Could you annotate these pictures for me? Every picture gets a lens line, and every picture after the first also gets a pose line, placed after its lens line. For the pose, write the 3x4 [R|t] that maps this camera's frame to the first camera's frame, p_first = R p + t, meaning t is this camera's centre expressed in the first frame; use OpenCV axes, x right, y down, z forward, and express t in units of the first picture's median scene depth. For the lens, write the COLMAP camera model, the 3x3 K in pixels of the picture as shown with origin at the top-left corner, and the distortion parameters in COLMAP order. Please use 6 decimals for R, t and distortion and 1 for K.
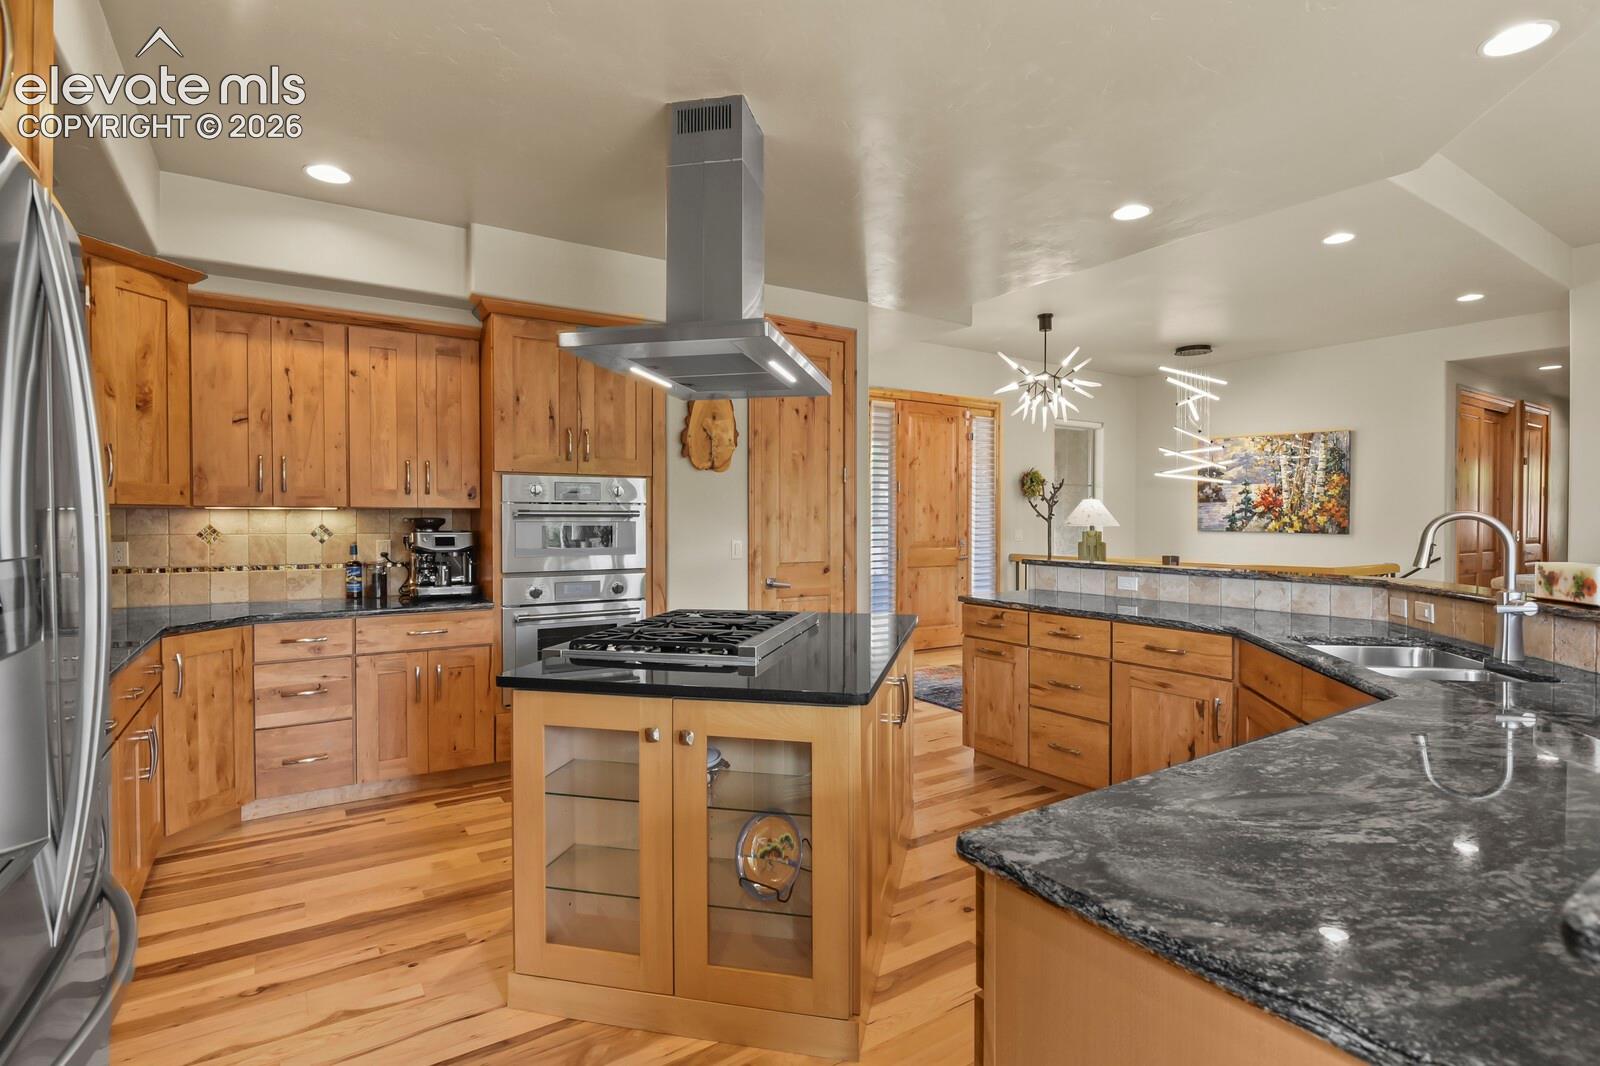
lens RADIAL K [[780.4, 0, 805.8], [0, 780.4, 526.2], [0, 0, 1]] dist [-0.000011, -0.011694]
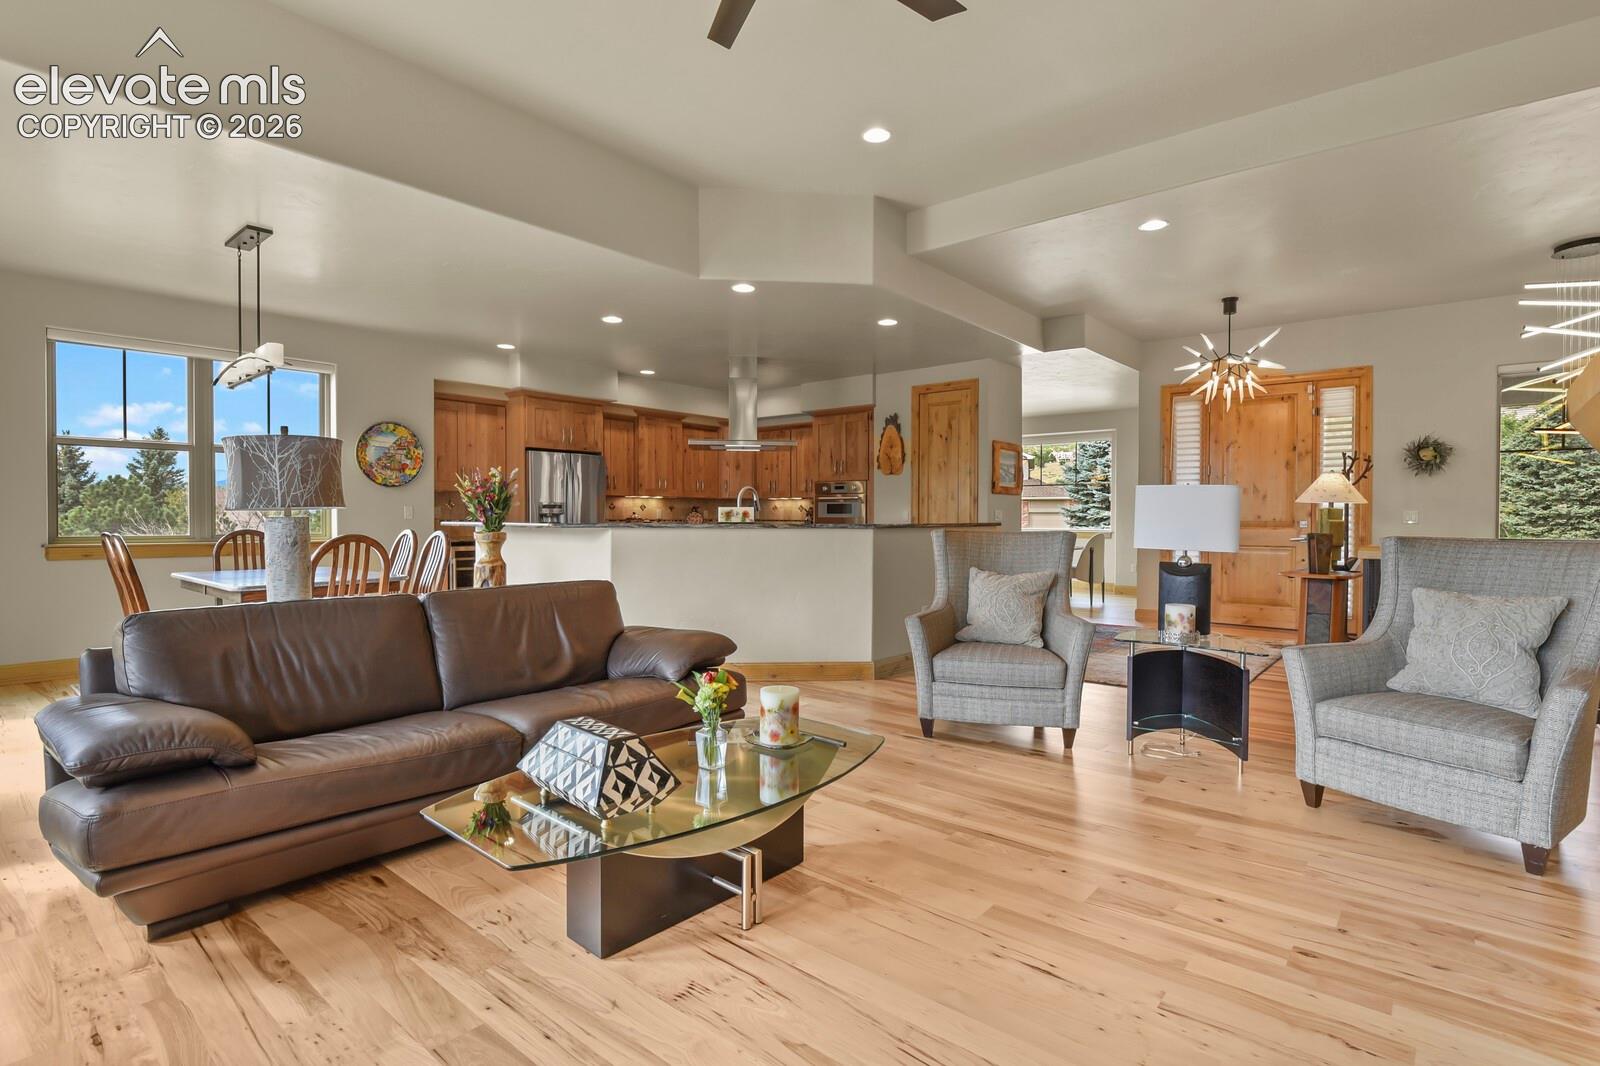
lens RADIAL K [[780.4, 0, 805.8], [0, 780.4, 526.2], [0, 0, 1]] dist [-0.000011, -0.011694]
pose [[0.284424, 0.010723, -0.958639, 1.490222], [-0.013017, 0.999888, 0.007322, 0.039734], [0.958610, 0.010396, 0.284532, 0.222556]]
